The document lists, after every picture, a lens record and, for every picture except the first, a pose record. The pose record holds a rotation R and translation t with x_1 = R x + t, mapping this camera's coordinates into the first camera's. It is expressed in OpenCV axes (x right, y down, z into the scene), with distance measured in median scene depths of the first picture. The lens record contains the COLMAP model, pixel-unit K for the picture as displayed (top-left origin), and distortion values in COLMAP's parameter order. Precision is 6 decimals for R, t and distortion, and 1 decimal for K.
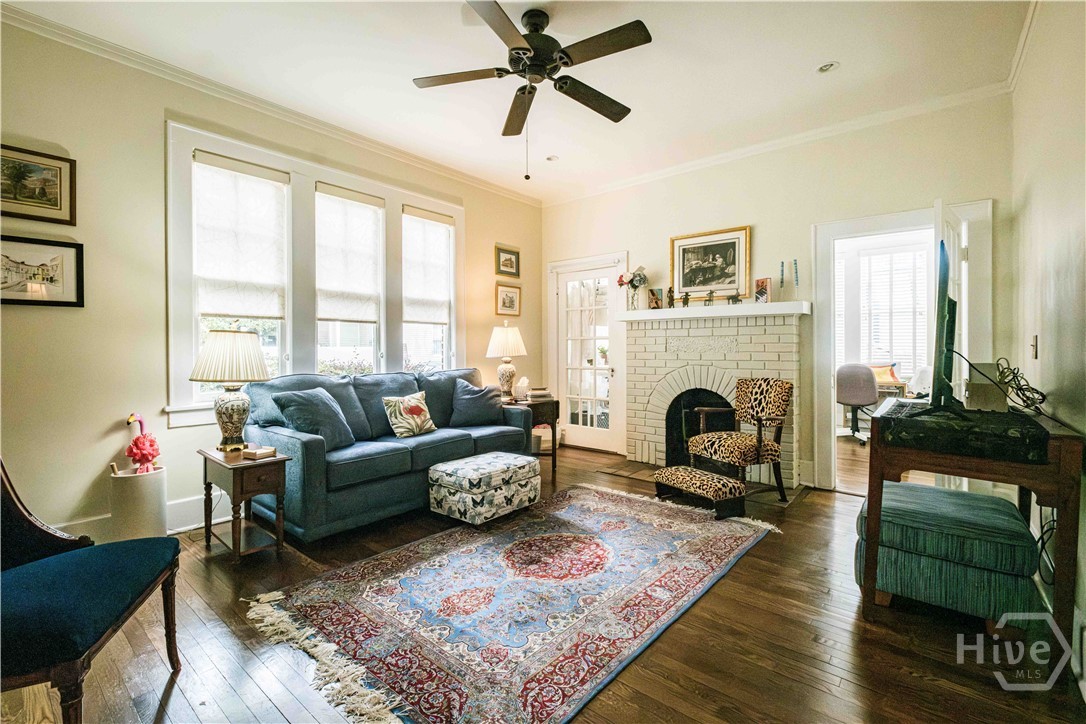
lens RADIAL K [[478.8, 0, 542.2], [0, 478.8, 351.3], [0, 0, 1]] dist [0.001028, -0.000048]
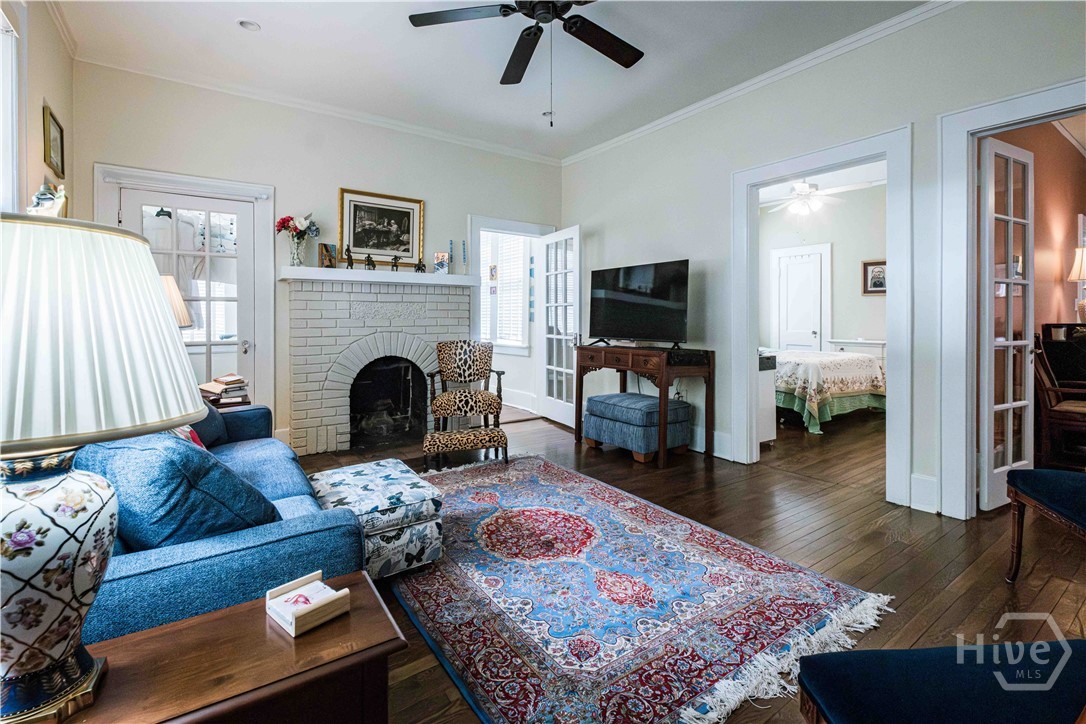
lens RADIAL K [[487.1, 0, 540.6], [0, 487.1, 319.7], [0, 0, 1]] dist [0.003414, 0.000103]
pose [[0.257941, -0.004775, 0.966149, -0.659291], [0.007202, 0.999970, 0.003019, 0.004418], [-0.966134, 0.006179, 0.257967, 0.550462]]
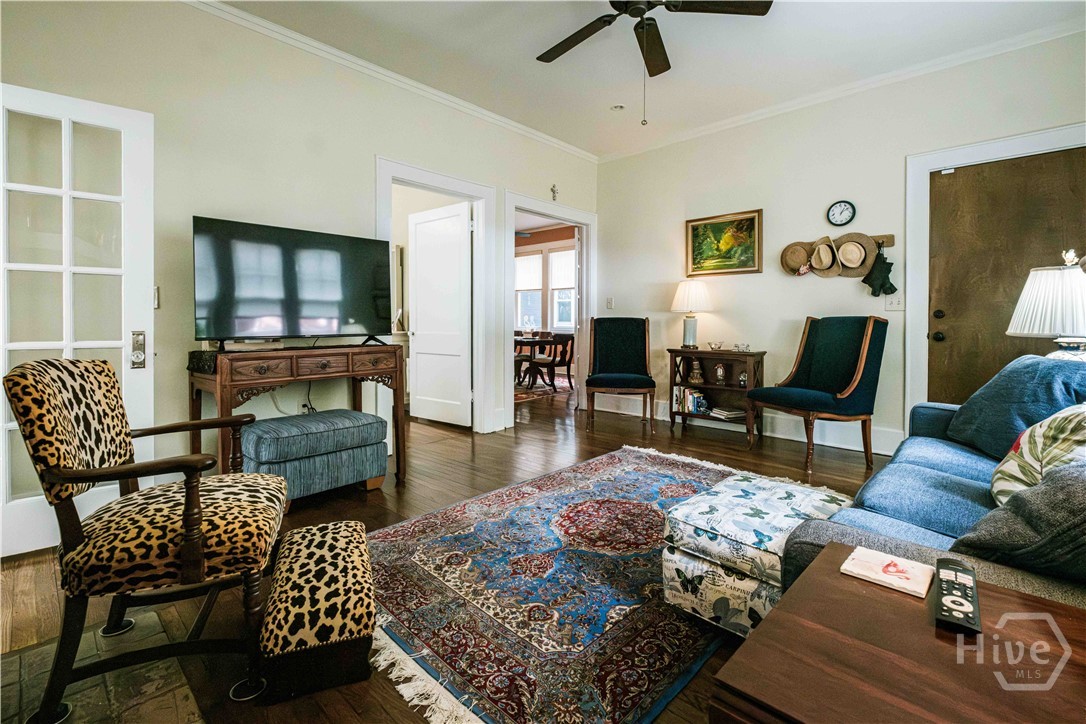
lens RADIAL K [[487.1, 0, 540.6], [0, 487.1, 319.7], [0, 0, 1]] dist [0.003414, 0.000103]
pose [[-0.998365, 0.000841, 0.057148, 0.086910], [0.001041, 0.999993, 0.003460, 0.026658], [-0.057145, 0.003514, -0.998360, 1.429770]]
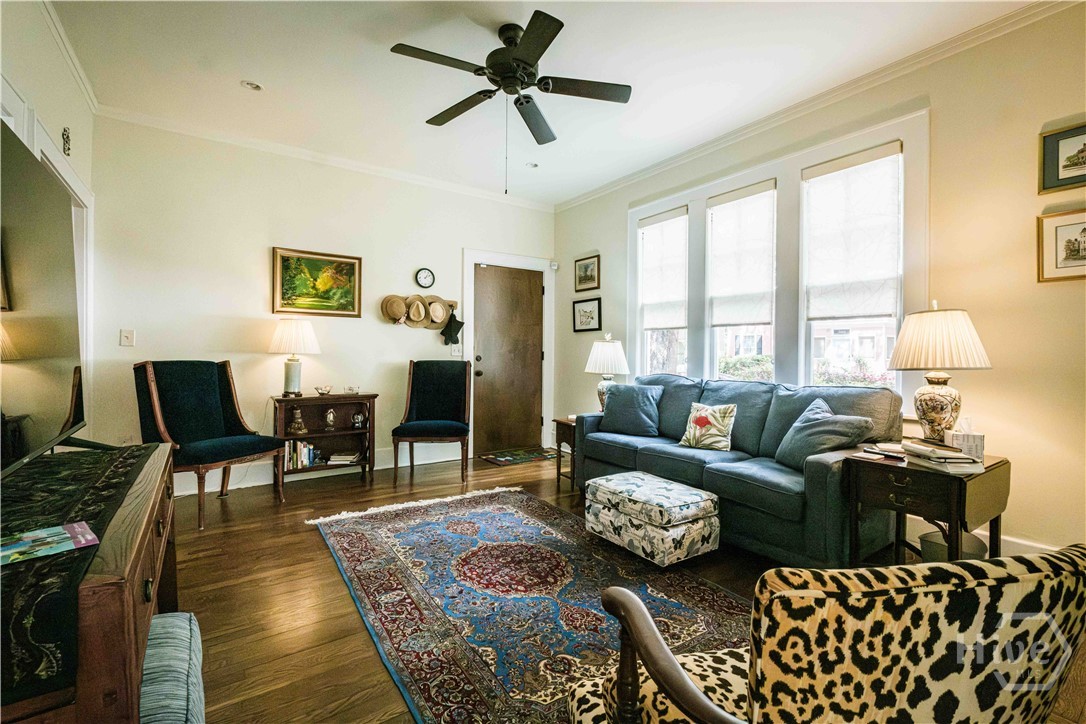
lens RADIAL K [[470.0, 0, 543.8], [0, 470.0, 355.2], [0, 0, 1]] dist [0.000404, -0.000070]
pose [[-0.265062, 0.003276, -0.964226, 0.681762], [-0.013268, 0.999887, 0.007045, -0.003414], [0.964140, 0.014661, -0.264989, 0.964472]]
